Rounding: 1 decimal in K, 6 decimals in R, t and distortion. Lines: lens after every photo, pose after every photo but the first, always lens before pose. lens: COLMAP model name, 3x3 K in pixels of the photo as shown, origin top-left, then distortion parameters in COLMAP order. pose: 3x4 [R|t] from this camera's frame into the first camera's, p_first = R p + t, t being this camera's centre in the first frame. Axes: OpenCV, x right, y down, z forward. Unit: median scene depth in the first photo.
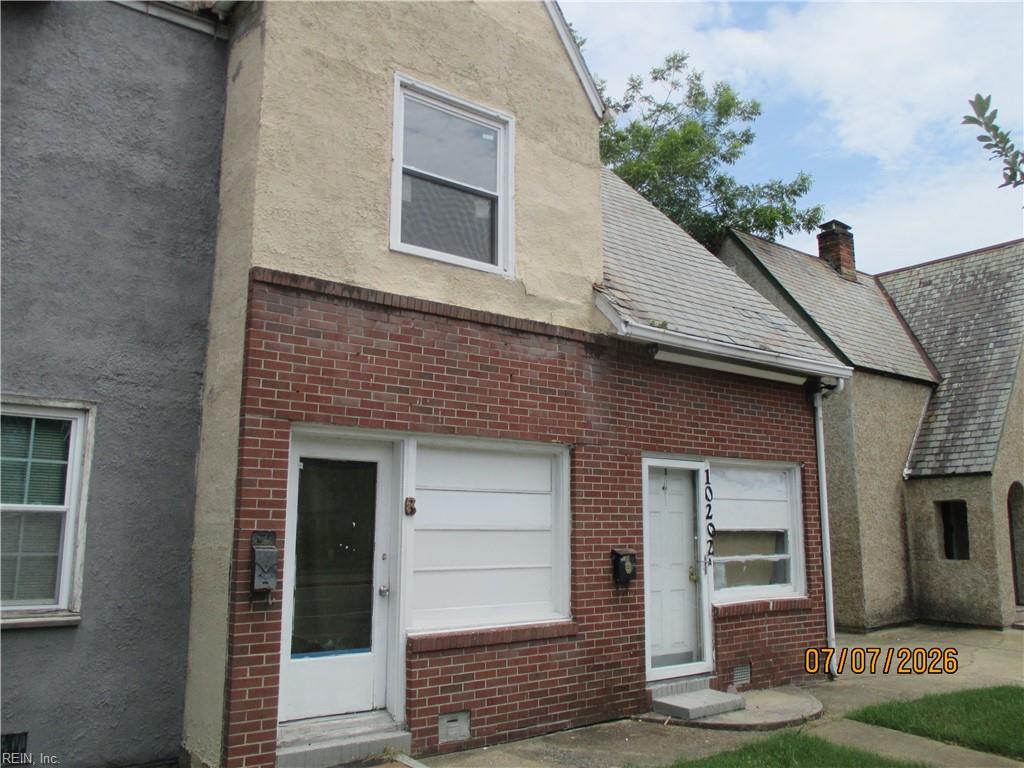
lens RADIAL K [[844.8, 0, 500.7], [0, 844.8, 391.7], [0, 0, 1]] dist [-0.028572, 0.002853]
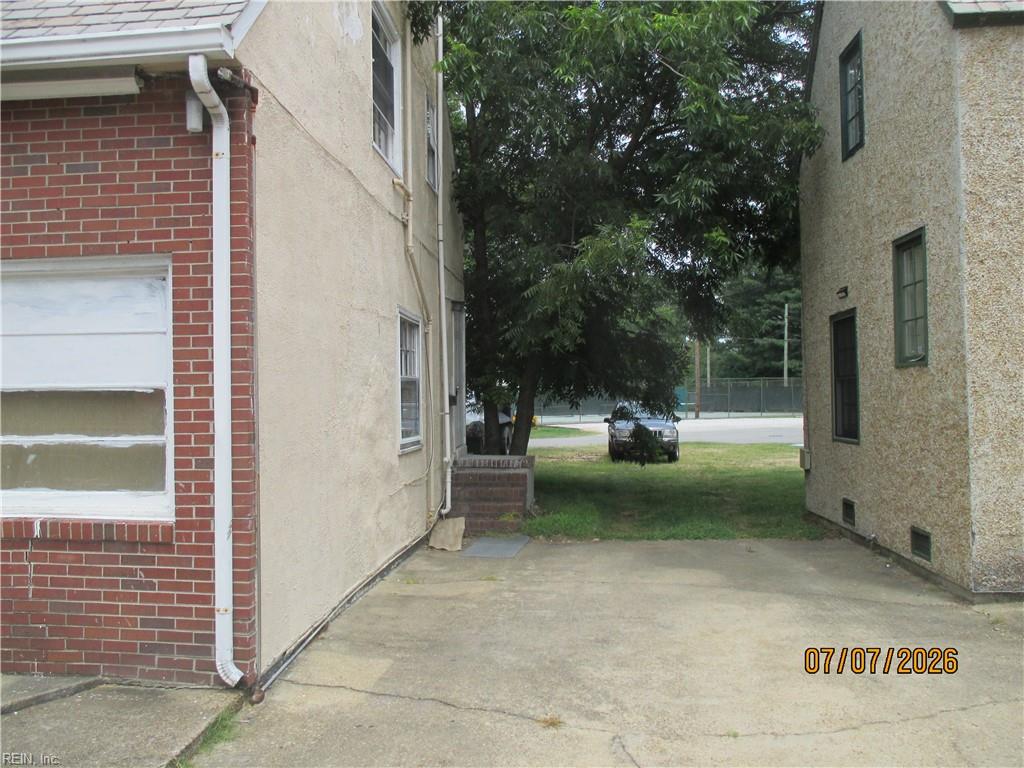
lens RADIAL K [[844.8, 0, 501.0], [0, 844.8, 379.1], [0, 0, 1]] dist [-0.028572, 0.002853]
pose [[0.733198, -0.021482, -0.679675, 1.092150], [0.119965, 0.987911, 0.098188, 0.173332], [0.669349, -0.153529, 0.726911, 0.997981]]
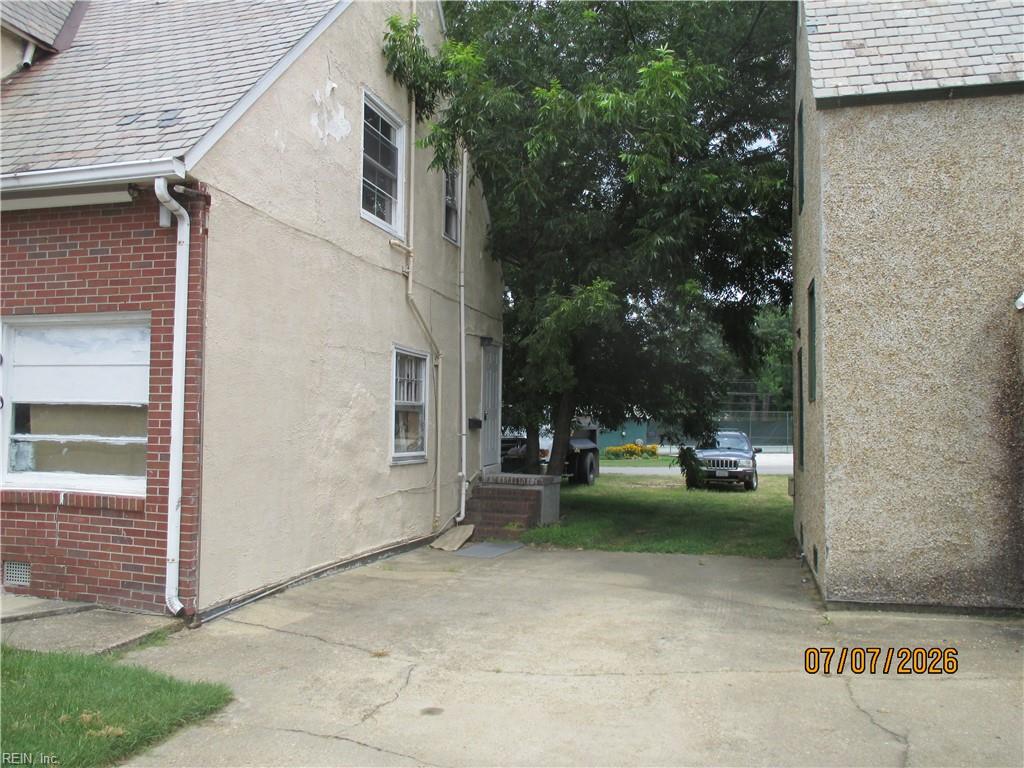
lens RADIAL K [[844.8, 0, 506.5], [0, 844.8, 382.3], [0, 0, 1]] dist [-0.028572, 0.002853]
pose [[0.595632, -0.030379, -0.802683, 1.447698], [0.114008, 0.992366, 0.047041, 0.190770], [0.795126, -0.119531, 0.594548, 1.062930]]
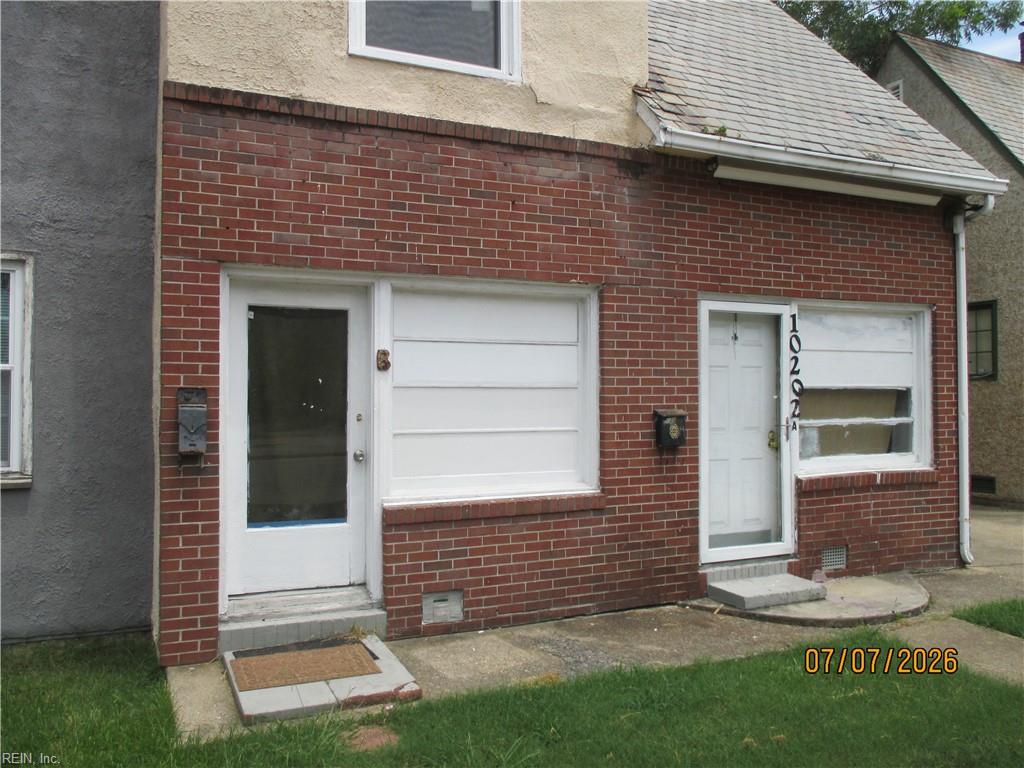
lens RADIAL K [[844.8, 0, 502.7], [0, 844.8, 384.7], [0, 0, 1]] dist [-0.028572, 0.002853]
pose [[0.974127, -0.009406, -0.225807, 0.181038], [0.042124, 0.989182, 0.140515, 0.039399], [0.222042, -0.146392, 0.963985, 0.168141]]
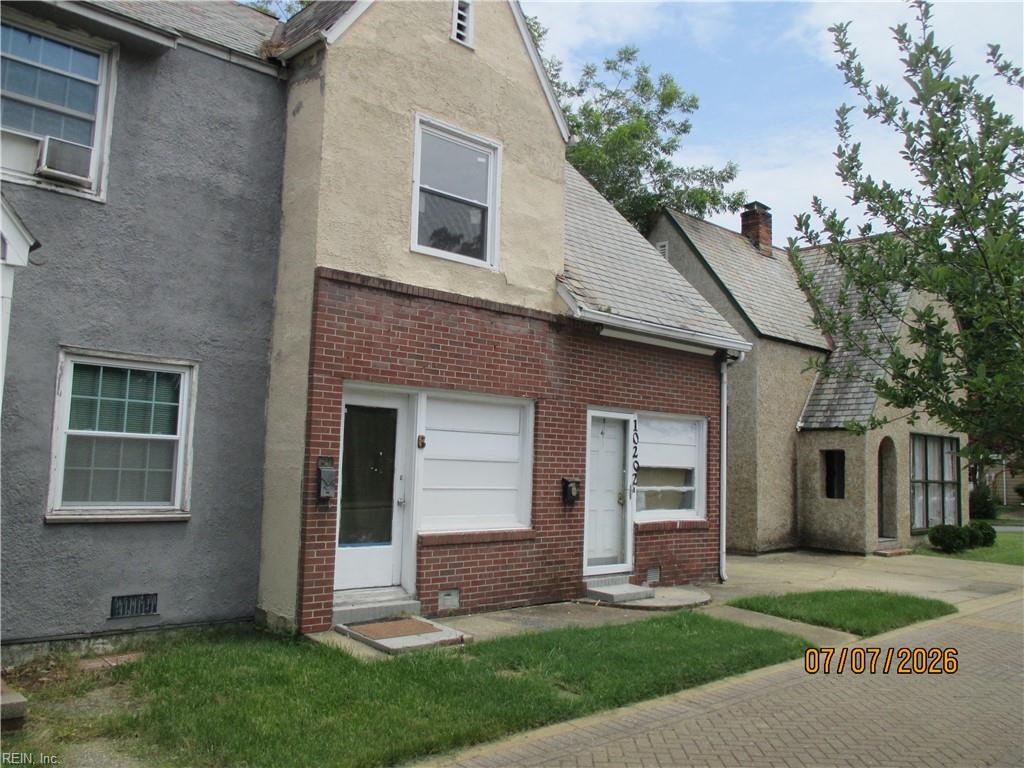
lens RADIAL K [[844.8, 0, 500.2], [0, 844.8, 402.7], [0, 0, 1]] dist [-0.028572, 0.002853]
pose [[0.996307, 0.030856, 0.080124, -0.080365], [-0.037604, 0.995746, 0.084121, -0.042469], [-0.077188, -0.086824, 0.993229, -0.324411]]
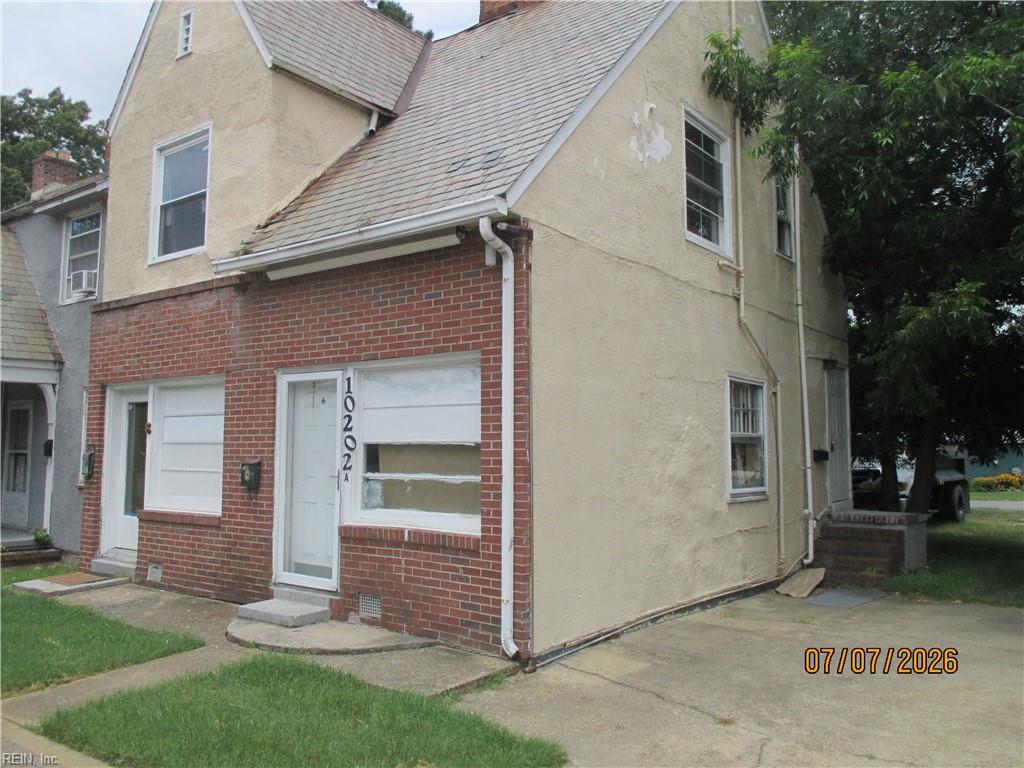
lens RADIAL K [[844.8, 0, 516.4], [0, 844.8, 381.2], [0, 0, 1]] dist [-0.028572, 0.002853]
pose [[0.258086, -0.078698, -0.962911, 1.383479], [0.152227, 0.987539, -0.039910, 0.189326], [0.954054, -0.136281, 0.266850, 1.094449]]
